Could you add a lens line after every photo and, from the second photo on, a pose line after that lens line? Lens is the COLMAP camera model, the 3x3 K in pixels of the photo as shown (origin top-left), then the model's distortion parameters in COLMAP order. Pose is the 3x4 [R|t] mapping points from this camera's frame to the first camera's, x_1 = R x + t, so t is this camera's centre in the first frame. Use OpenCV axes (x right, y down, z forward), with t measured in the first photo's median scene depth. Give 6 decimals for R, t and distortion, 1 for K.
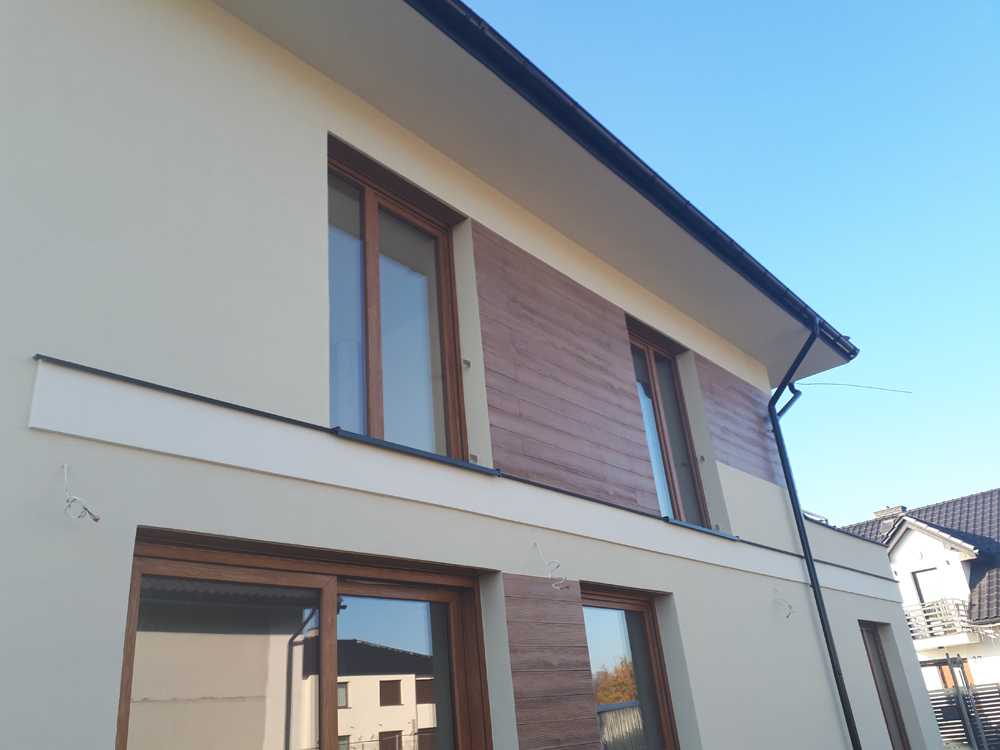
lens RADIAL K [[789.1, 0, 496.2], [0, 789.1, 373.4], [0, 0, 1]] dist [0.105297, -0.189149]
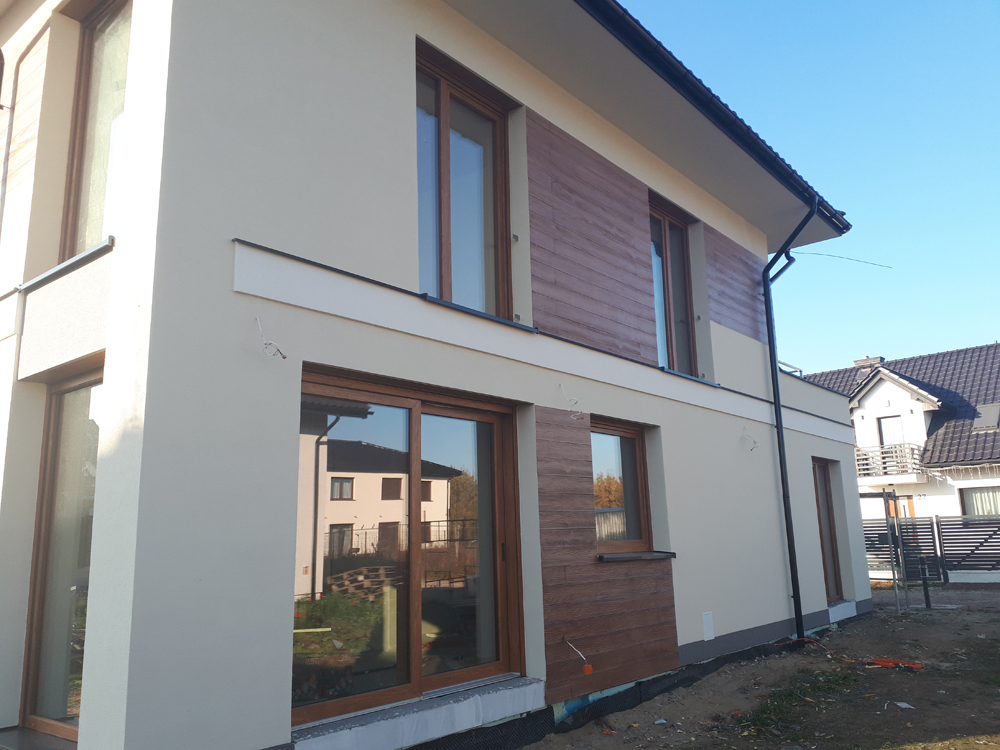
lens RADIAL K [[803.6, 0, 500.1], [0, 803.6, 375.2], [0, 0, 1]] dist [0.118955, -0.400553]
pose [[0.997481, 0.069426, 0.014527, -0.048961], [-0.070912, 0.971564, 0.225907, -0.064823], [0.001570, -0.226368, 0.974041, -0.199464]]
